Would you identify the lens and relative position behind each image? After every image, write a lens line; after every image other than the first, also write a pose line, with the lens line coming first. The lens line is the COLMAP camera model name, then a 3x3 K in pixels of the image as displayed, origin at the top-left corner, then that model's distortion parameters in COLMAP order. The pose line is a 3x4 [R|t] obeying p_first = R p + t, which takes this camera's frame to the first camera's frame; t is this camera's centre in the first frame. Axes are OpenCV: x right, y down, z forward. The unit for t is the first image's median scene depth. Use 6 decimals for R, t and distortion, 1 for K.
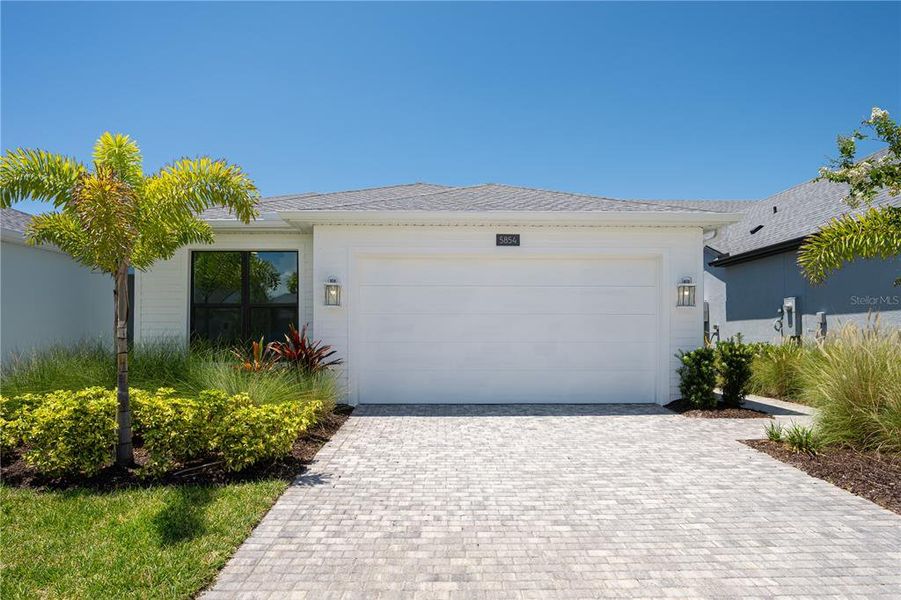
lens RADIAL K [[443.7, 0, 460.5], [0, 443.7, 342.9], [0, 0, 1]] dist [0.000976, 0.000691]
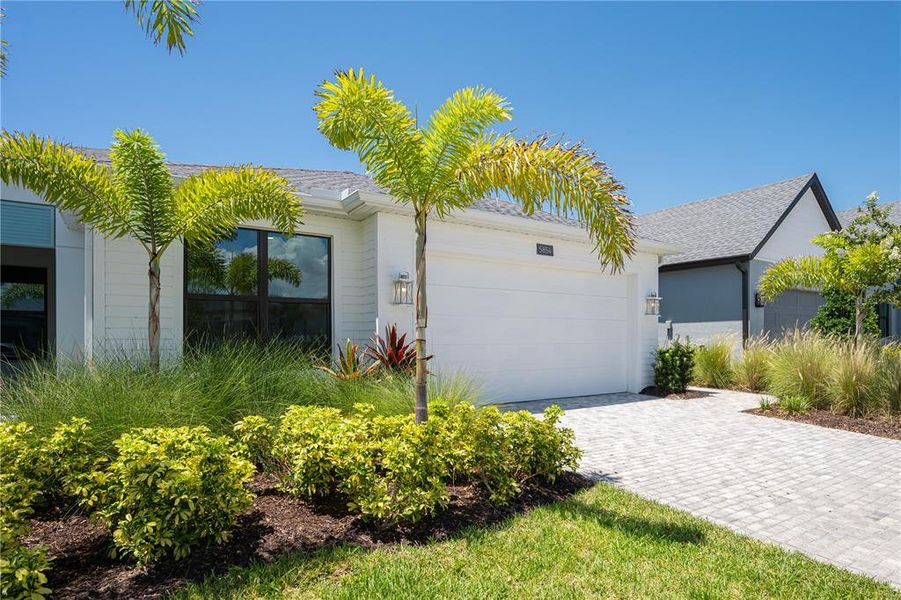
lens RADIAL K [[443.7, 0, 460.5], [0, 443.7, 342.9], [0, 0, 1]] dist [0.000976, 0.000691]
pose [[0.870384, -0.005004, 0.492348, -0.925636], [0.007852, 0.999962, -0.003719, -0.000766], [-0.492311, 0.007103, 0.870390, 0.231027]]
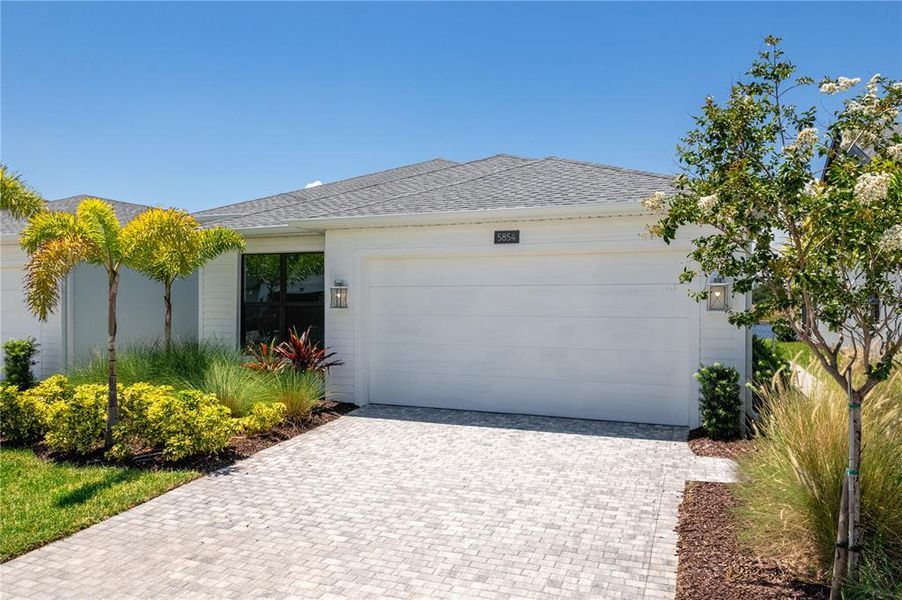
lens RADIAL K [[547.4, 0, 486.0], [0, 547.4, 319.0], [0, 0, 1]] dist [0.037235, -0.017667]
pose [[0.943097, 0.014340, -0.332208, 0.676126], [-0.012056, 0.999887, 0.008935, -0.107019], [0.332299, -0.004421, 0.943164, -0.137995]]
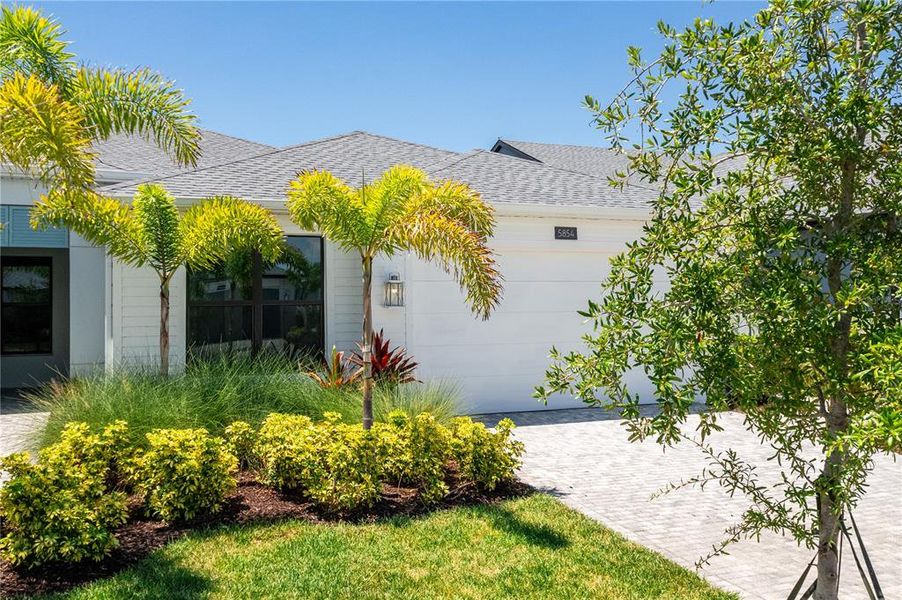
lens RADIAL K [[655.0, 0, 410.0], [0, 655.0, 299.8], [0, 0, 1]] dist [0.051238, -0.000720]
pose [[0.956536, -0.005386, 0.291564, -0.922297], [0.013246, 0.999600, -0.024990, -0.092808], [-0.291313, 0.027765, 0.956225, -0.337411]]
